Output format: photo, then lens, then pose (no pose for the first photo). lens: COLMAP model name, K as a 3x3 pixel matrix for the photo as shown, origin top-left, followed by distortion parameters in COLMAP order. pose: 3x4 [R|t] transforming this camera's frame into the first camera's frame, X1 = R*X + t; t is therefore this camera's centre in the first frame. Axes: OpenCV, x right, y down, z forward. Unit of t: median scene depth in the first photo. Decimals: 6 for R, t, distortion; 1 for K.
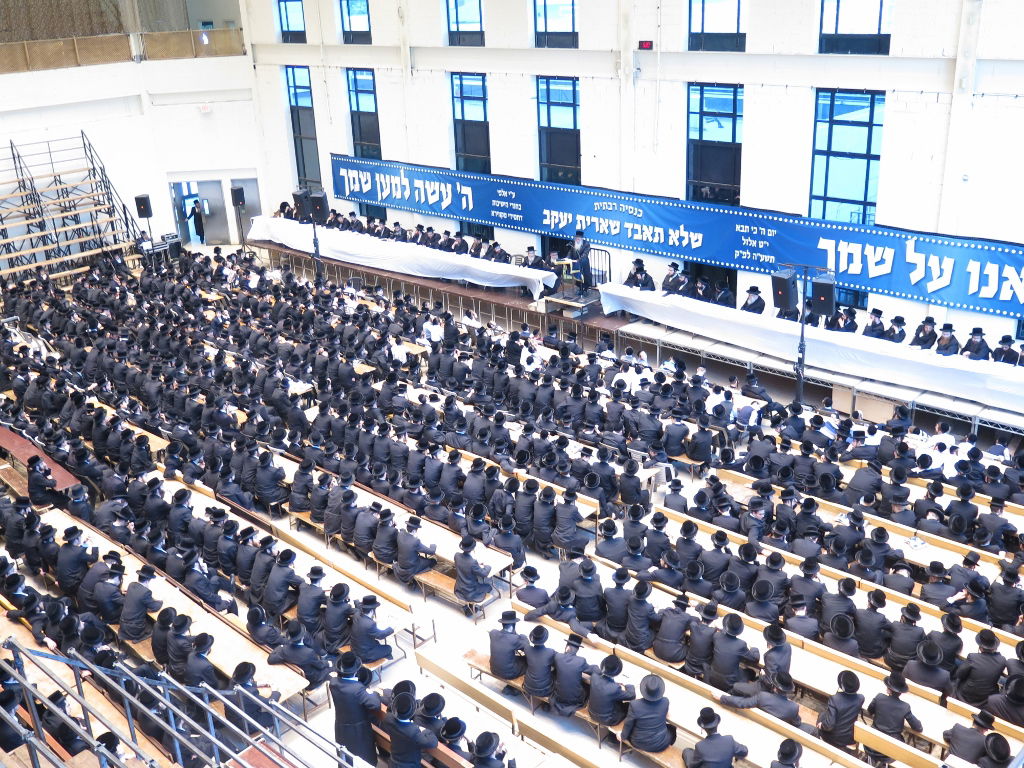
lens RADIAL K [[1059.7, 0, 512.4], [0, 1059.7, 358.0], [0, 0, 1]] dist [-0.014370, -0.006622]
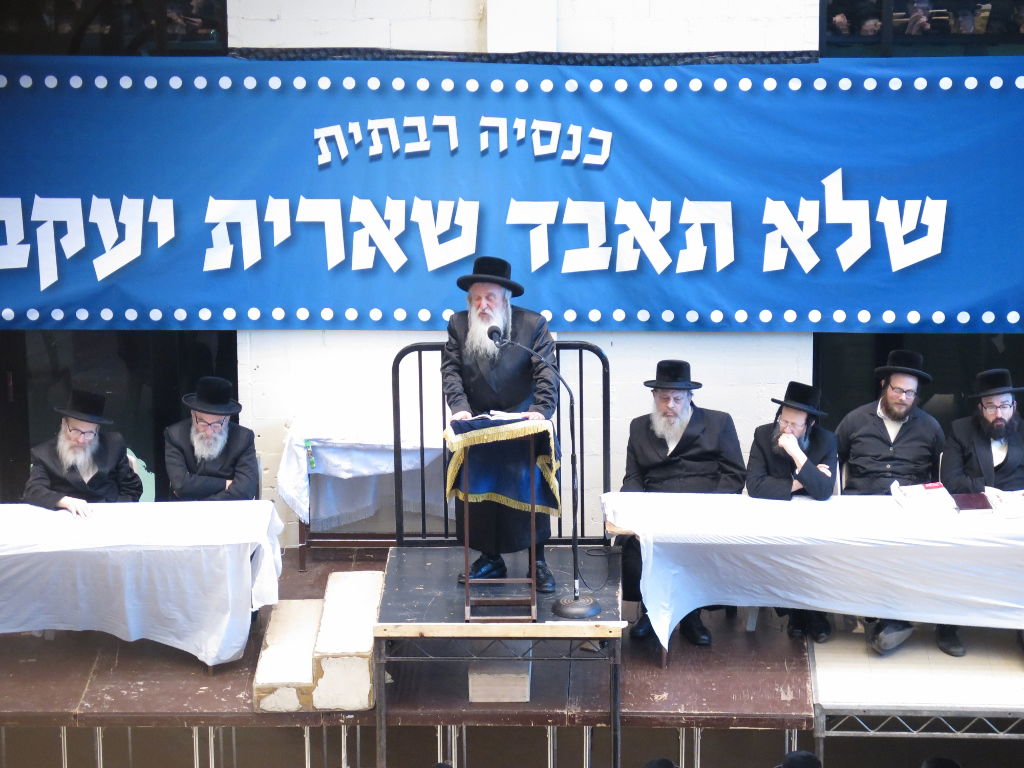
lens RADIAL K [[4149.6, 0, 512.0], [0, 4149.6, 384.0], [0, 0, 1]] dist [0.273804, 5.617054]
pose [[0.747205, -0.179274, 0.639957, -0.451839], [0.205887, 0.977999, 0.033581, -0.129101], [-0.631898, 0.106666, 0.767677, 0.406346]]
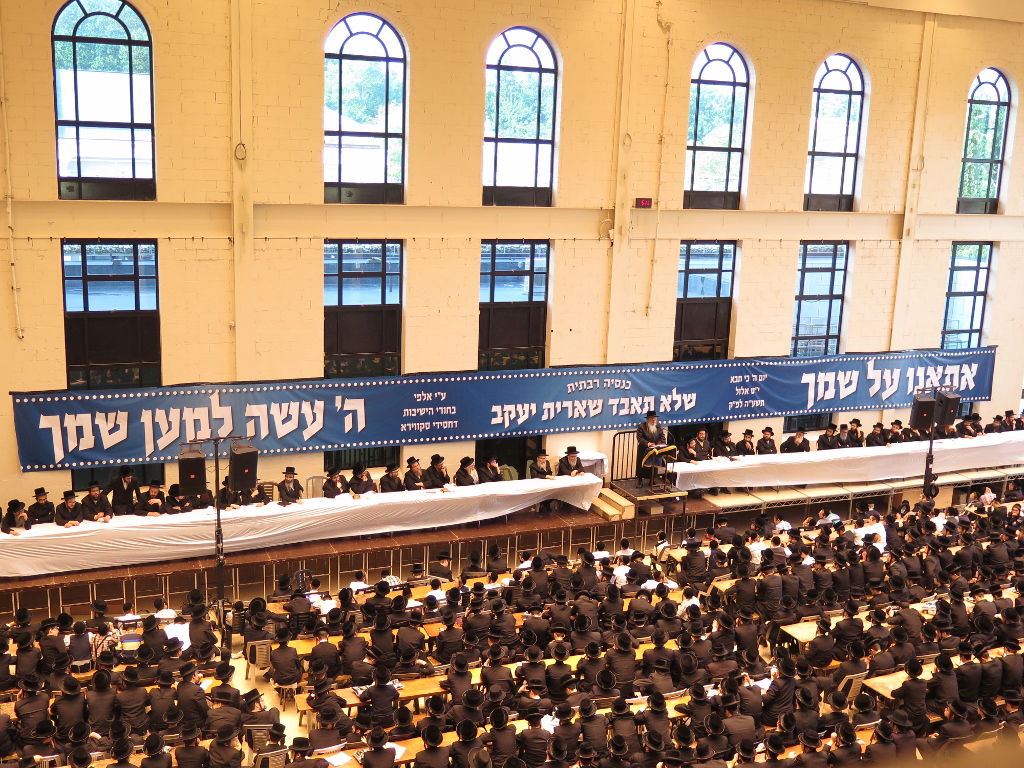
lens RADIAL K [[1124.2, 0, 512.3], [0, 1124.2, 357.8], [0, 0, 1]] dist [-0.067249, 0.000804]
pose [[0.401347, -0.138504, 0.905393, -0.817080], [0.252518, 0.966923, 0.035979, -0.230401], [-0.880429, 0.214188, 0.423047, 0.720034]]
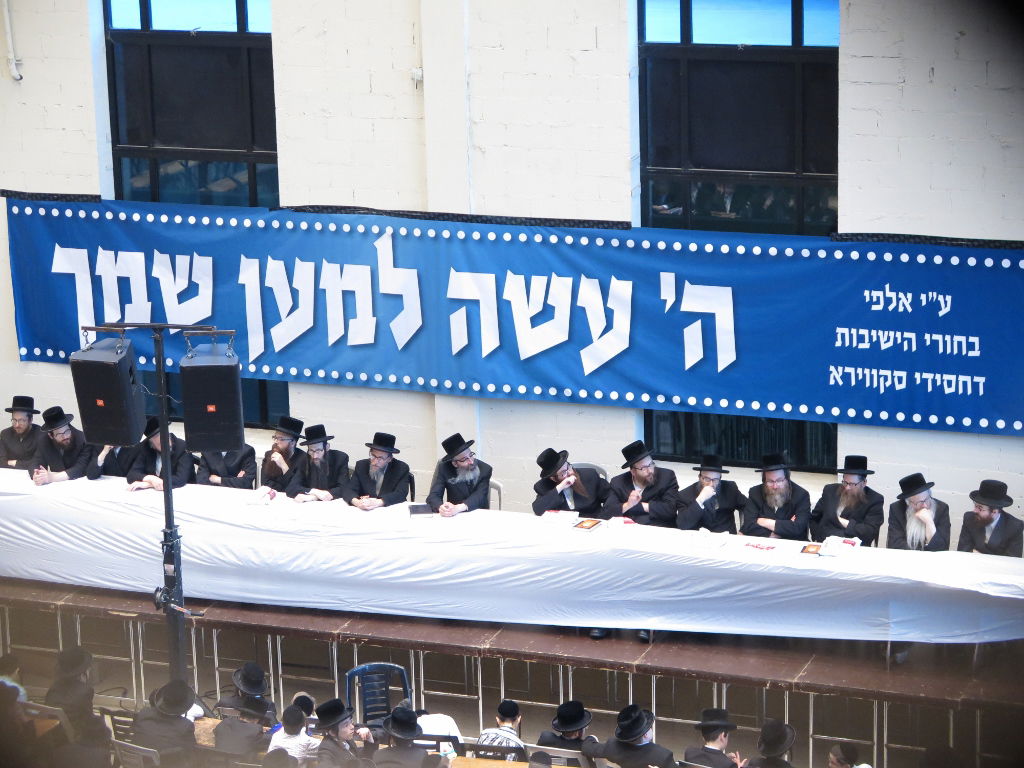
lens RADIAL K [[2923.3, 0, 512.0], [0, 2923.3, 384.0], [0, 0, 1]] dist [-0.062767, 1.169236]
pose [[0.937287, -0.099907, 0.333933, -0.180772], [0.126774, 0.990139, -0.059599, -0.052792], [-0.324686, 0.098196, 0.940711, 0.171162]]
